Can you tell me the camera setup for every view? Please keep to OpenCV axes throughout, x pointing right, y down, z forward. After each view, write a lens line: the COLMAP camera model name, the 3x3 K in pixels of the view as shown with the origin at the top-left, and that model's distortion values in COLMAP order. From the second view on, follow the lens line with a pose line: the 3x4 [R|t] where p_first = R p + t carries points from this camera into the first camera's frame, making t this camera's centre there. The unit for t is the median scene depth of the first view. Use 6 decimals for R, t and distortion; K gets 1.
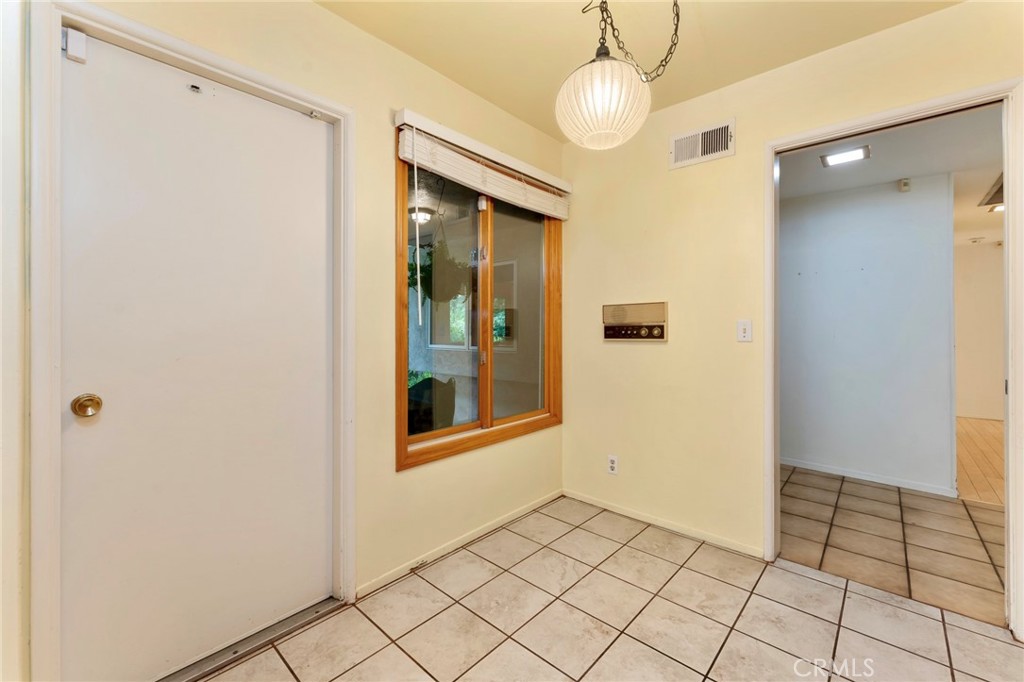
lens RADIAL K [[418.9, 0, 511.7], [0, 418.9, 332.6], [0, 0, 1]] dist [-0.000569, -0.000142]
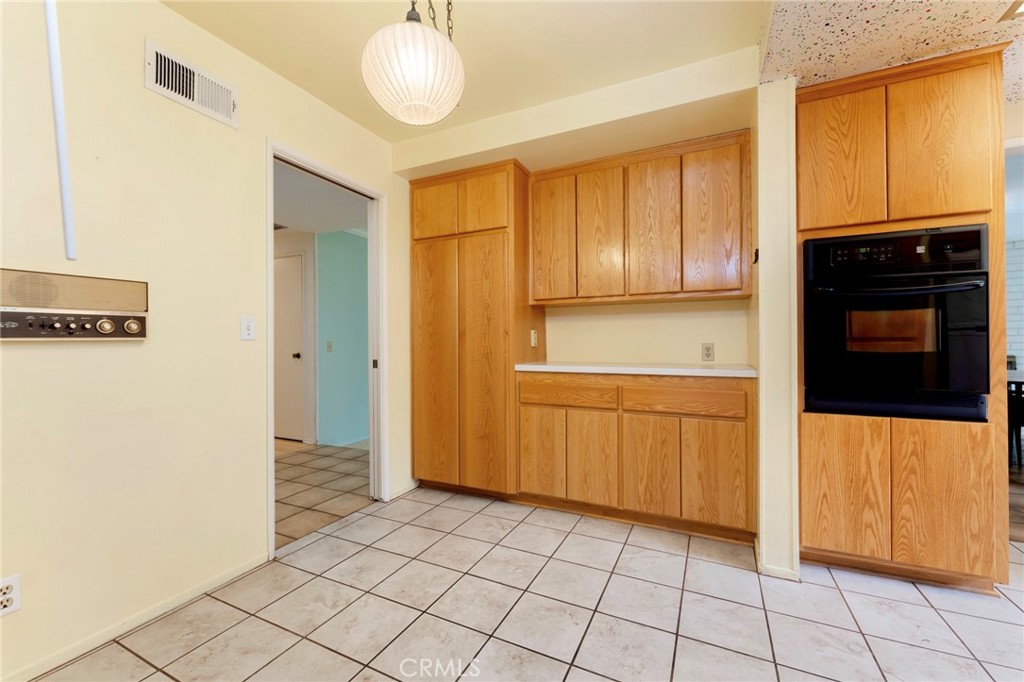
lens RADIAL K [[413.3, 0, 510.9], [0, 413.3, 344.4], [0, 0, 1]] dist [-0.000392, 0.000137]
pose [[-0.278525, -0.002276, 0.960426, -0.482388], [0.015245, 0.999861, 0.006791, 0.034082], [-0.960308, 0.016533, -0.278452, 0.704291]]
